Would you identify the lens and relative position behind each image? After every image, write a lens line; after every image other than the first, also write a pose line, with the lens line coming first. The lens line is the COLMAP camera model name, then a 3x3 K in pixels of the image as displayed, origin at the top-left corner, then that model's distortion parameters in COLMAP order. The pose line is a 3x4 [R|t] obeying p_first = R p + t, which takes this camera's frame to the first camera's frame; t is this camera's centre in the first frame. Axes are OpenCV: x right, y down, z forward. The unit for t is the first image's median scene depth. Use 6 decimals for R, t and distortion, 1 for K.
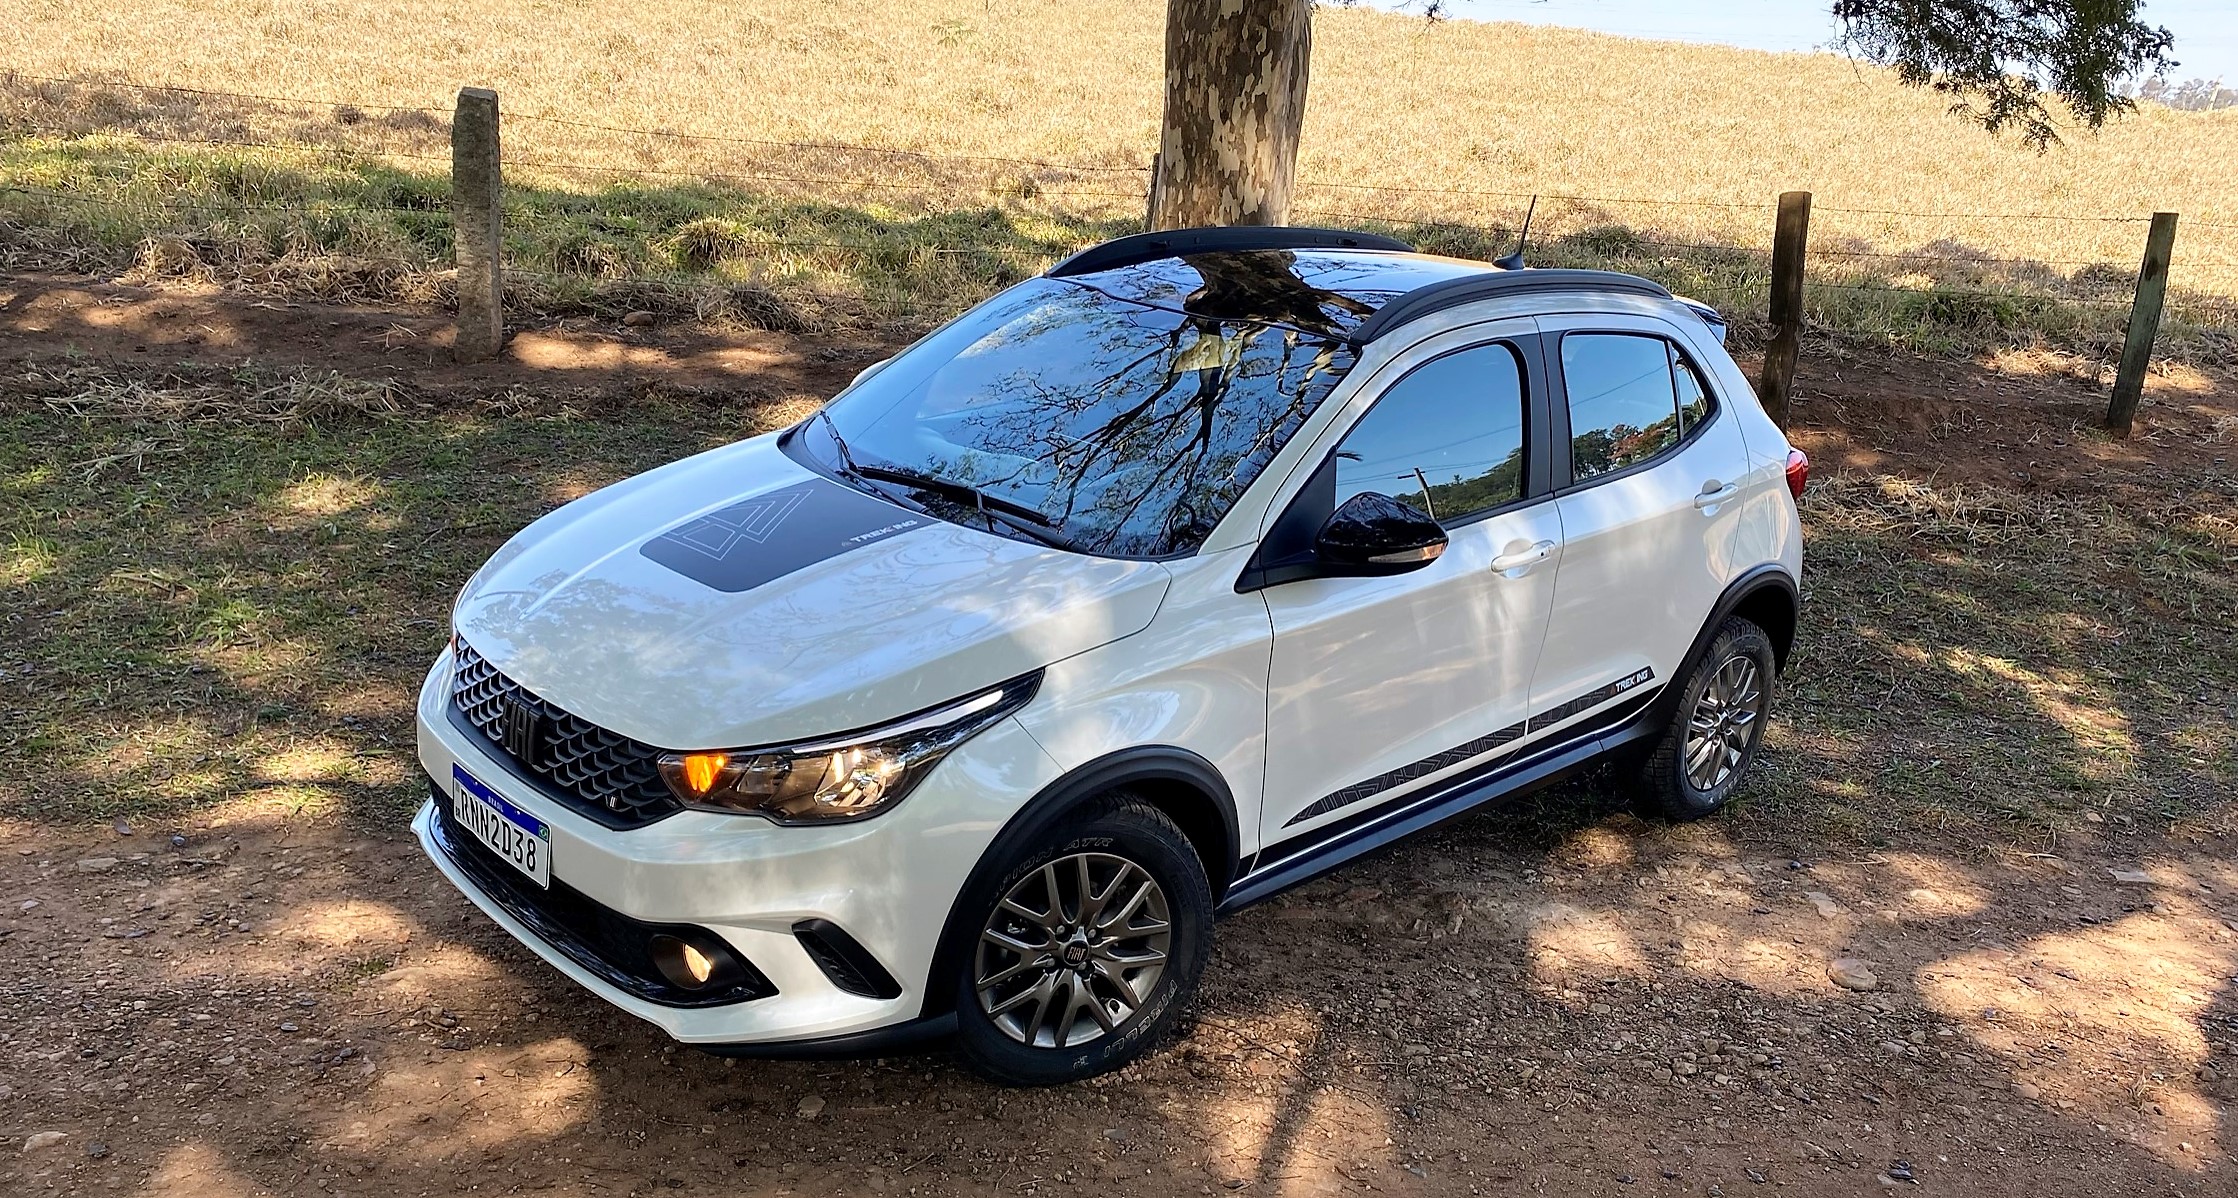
lens RADIAL K [[1810.4, 0, 1189.2], [0, 1810.4, 596.6], [0, 0, 1]] dist [0.038528, -0.067975]
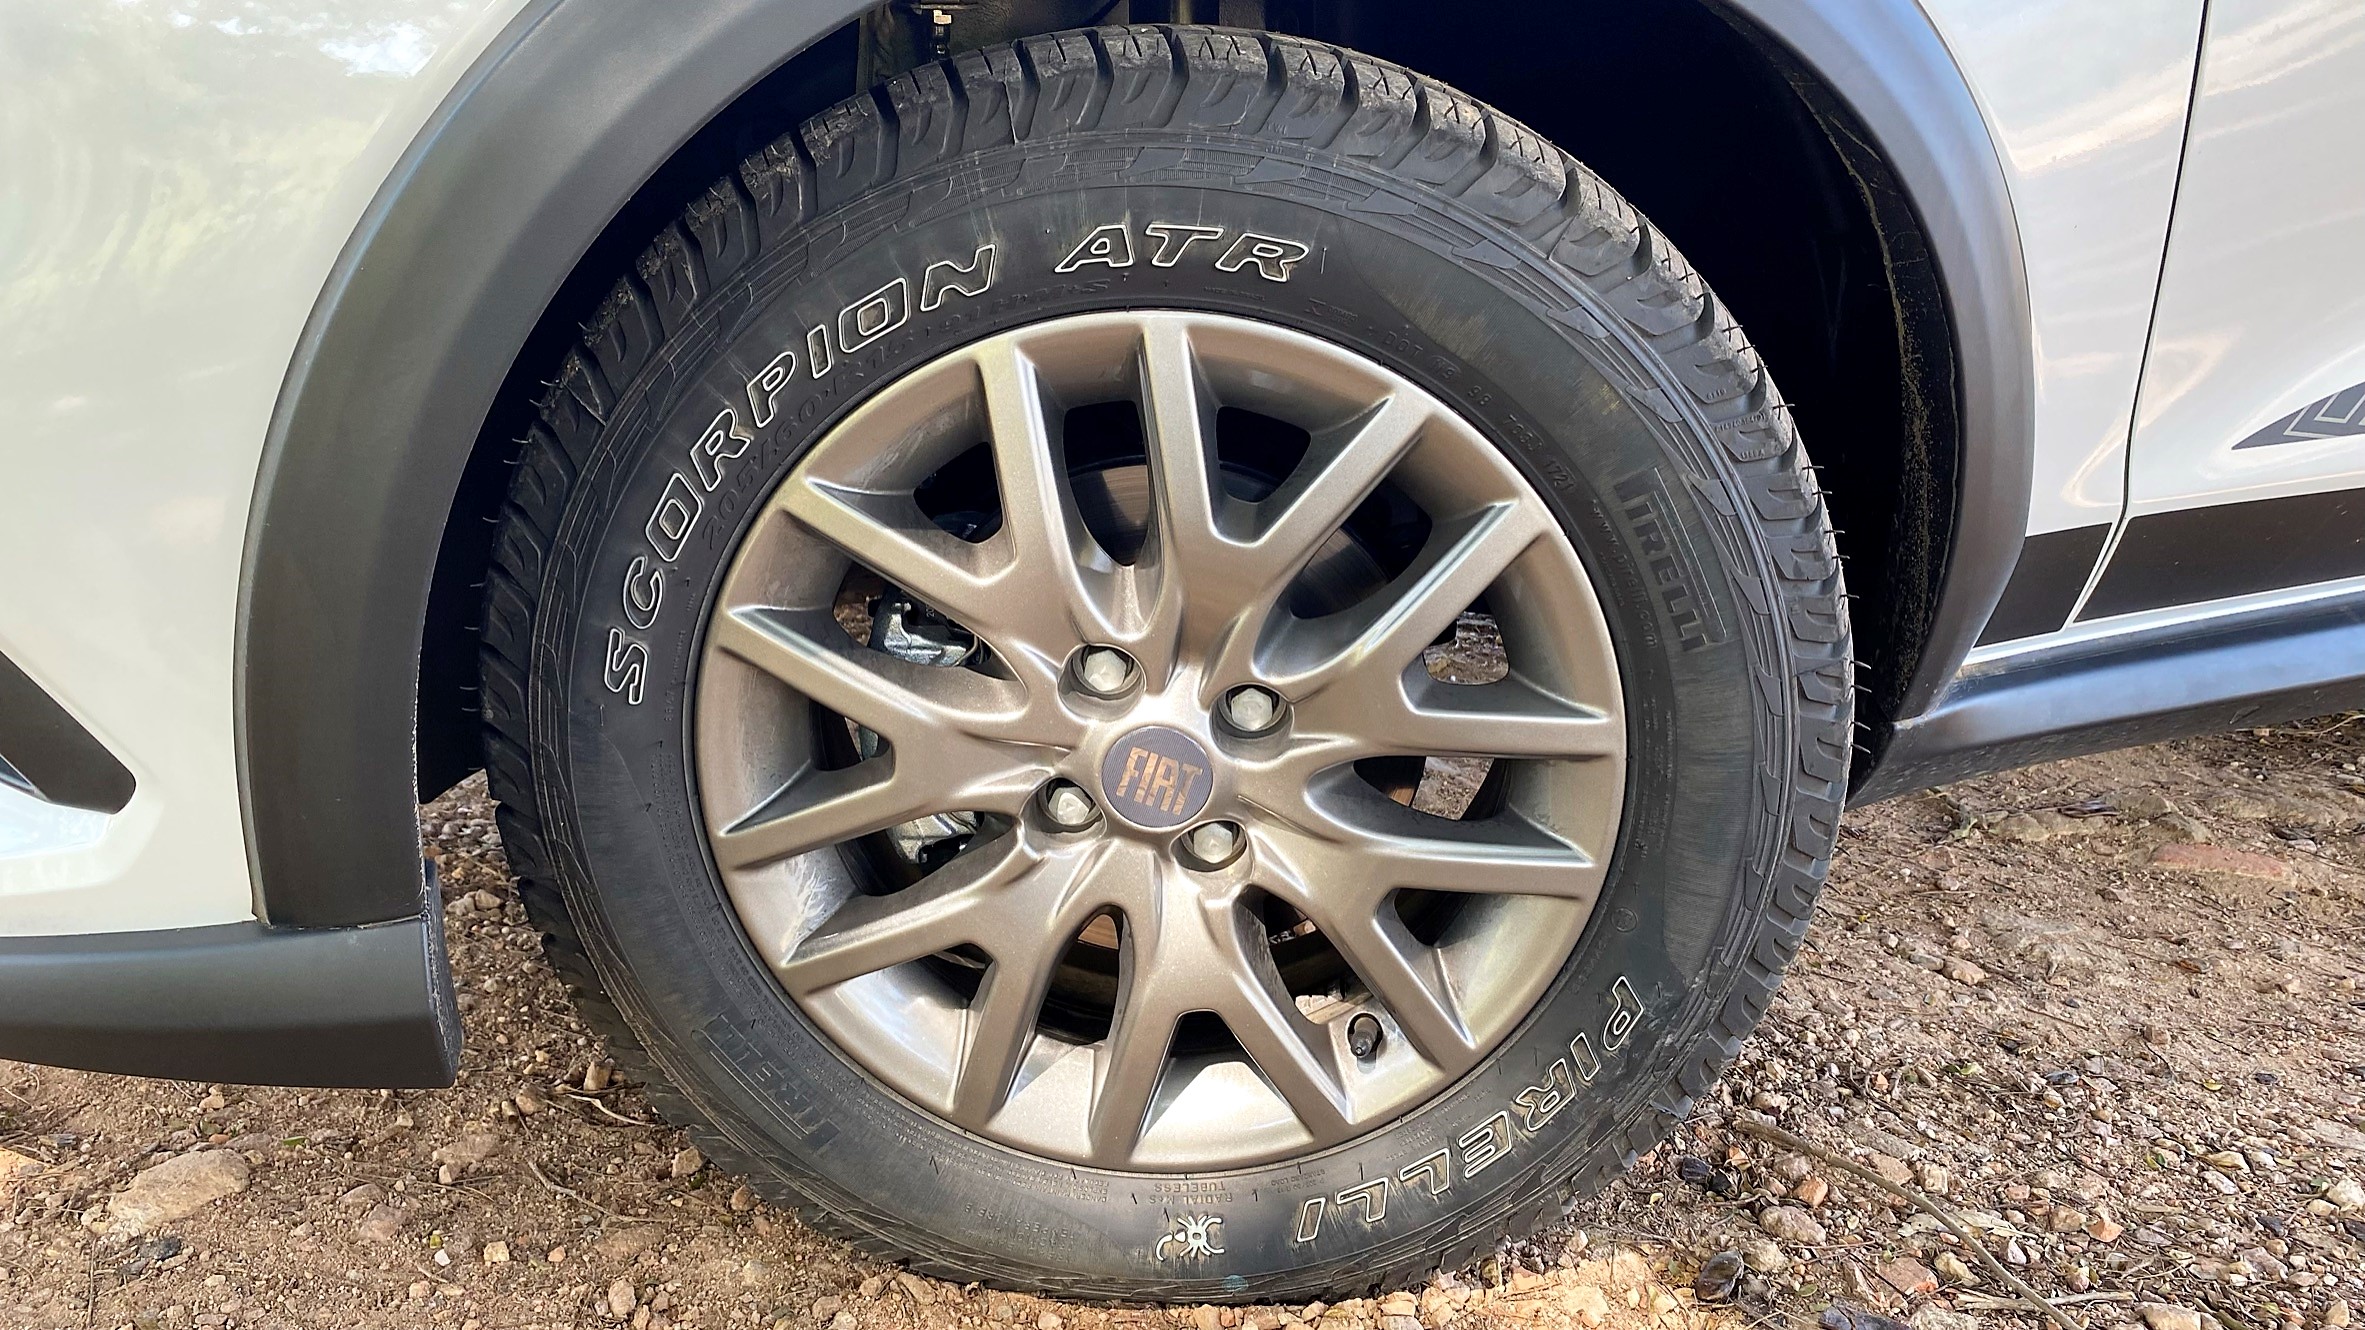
lens RADIAL K [[1857.2, 0, 1181.8], [0, 1857.2, 644.9], [0, 0, 1]] dist [0.038247, -0.037906]
pose [[0.898357, 0.096167, -0.428610, 0.037681], [-0.073406, 0.994887, 0.069366, 0.160646], [0.433089, -0.030853, 0.900823, 0.777099]]
